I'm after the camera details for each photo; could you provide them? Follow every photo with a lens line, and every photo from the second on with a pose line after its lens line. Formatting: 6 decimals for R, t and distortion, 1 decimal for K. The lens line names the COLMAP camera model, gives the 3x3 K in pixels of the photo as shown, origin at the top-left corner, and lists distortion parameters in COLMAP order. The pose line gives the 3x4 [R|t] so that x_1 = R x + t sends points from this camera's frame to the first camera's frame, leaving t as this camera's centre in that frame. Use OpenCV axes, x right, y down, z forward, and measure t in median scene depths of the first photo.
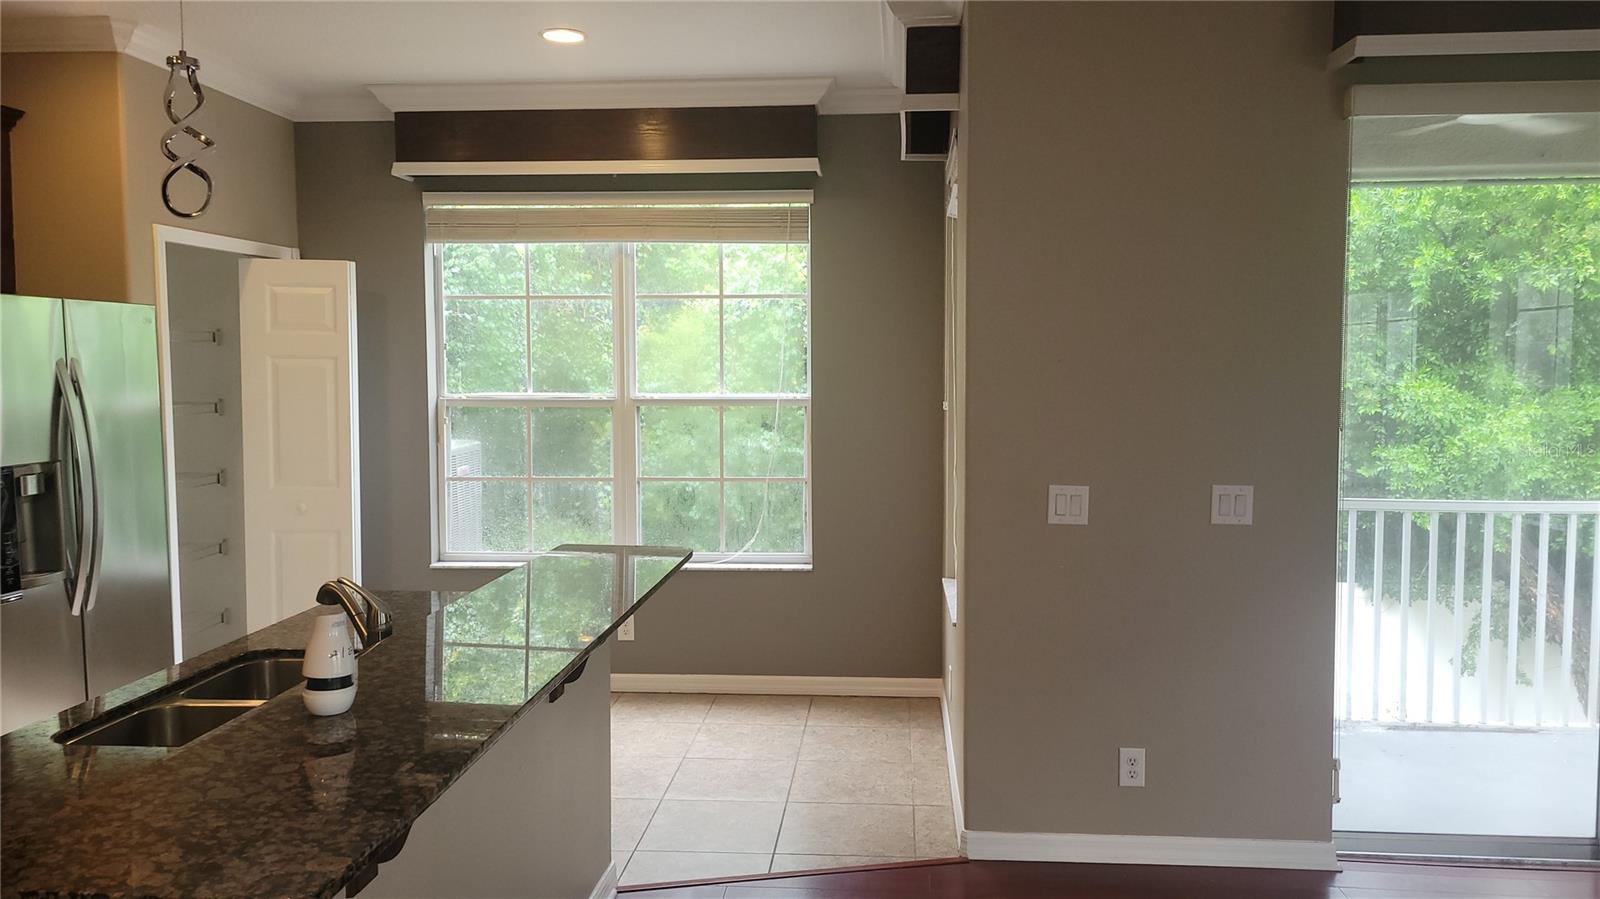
lens RADIAL K [[1182.0, 0, 800.0], [0, 1182.0, 449.5], [0, 0, 1]] dist [0.033201, -0.002760]
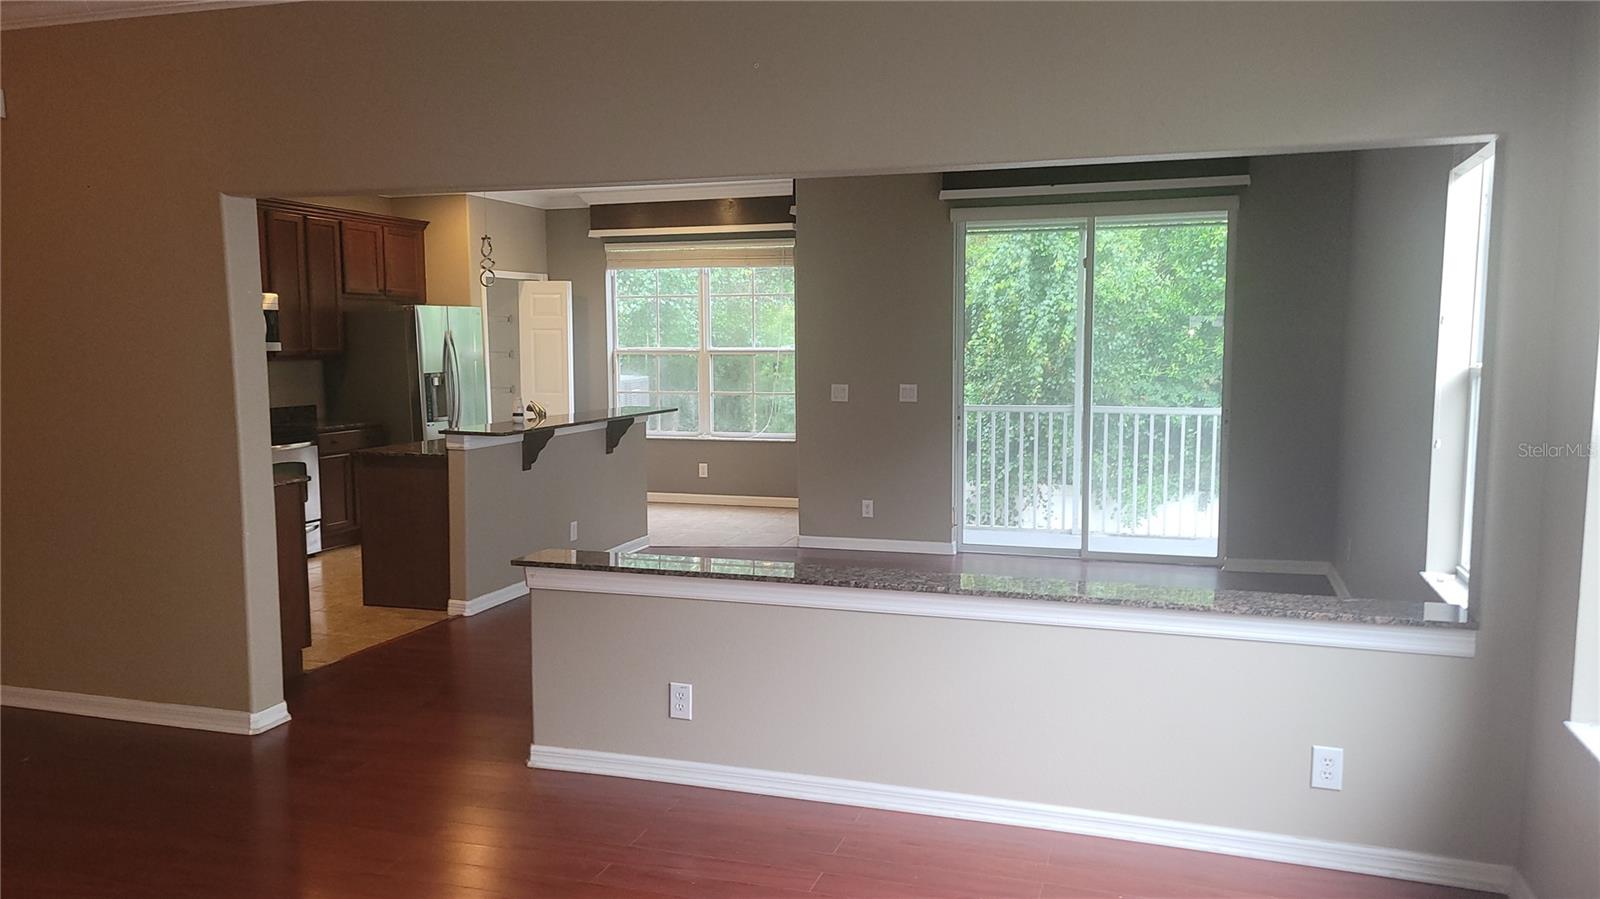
lens RADIAL K [[1229.6, 0, 792.8], [0, 1229.6, 488.7], [0, 0, 1]] dist [0.041317, -0.000374]
pose [[0.967649, 0.027088, -0.250843, 0.514588], [-0.013275, 0.998309, 0.056595, 0.068388], [0.251952, -0.051434, 0.966372, -0.925117]]
